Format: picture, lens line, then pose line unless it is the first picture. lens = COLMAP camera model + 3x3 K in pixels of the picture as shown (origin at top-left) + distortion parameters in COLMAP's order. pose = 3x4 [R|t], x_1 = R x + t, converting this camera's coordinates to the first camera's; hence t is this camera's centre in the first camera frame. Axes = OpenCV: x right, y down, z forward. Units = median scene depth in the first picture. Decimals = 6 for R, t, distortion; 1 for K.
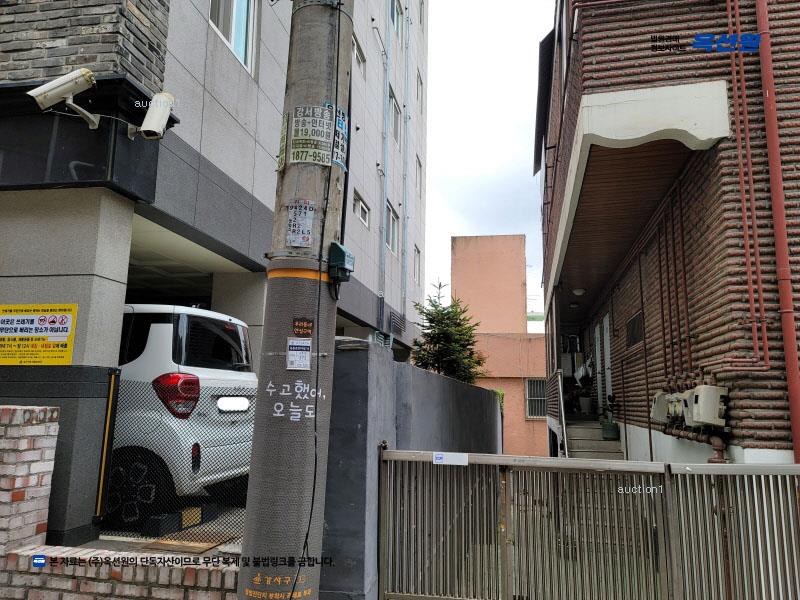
lens RADIAL K [[579.2, 0, 402.1], [0, 579.2, 305.1], [0, 0, 1]] dist [0.093977, -0.098885]
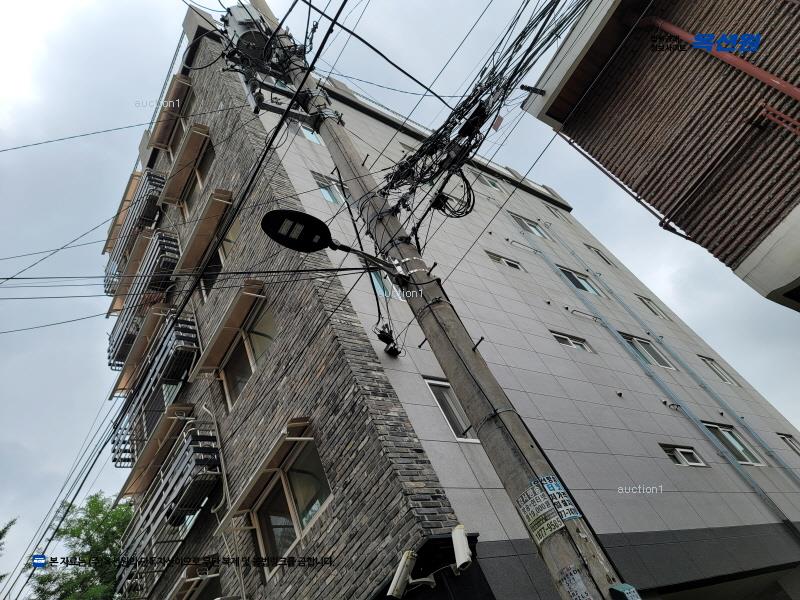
lens RADIAL K [[579.2, 0, 402.1], [0, 579.2, 305.1], [0, 0, 1]] dist [0.093977, -0.098885]
pose [[0.633967, -0.711043, -0.304144, 0.216127], [0.481194, 0.670552, -0.564636, -0.013706], [0.605424, 0.211609, 0.767257, -0.133896]]
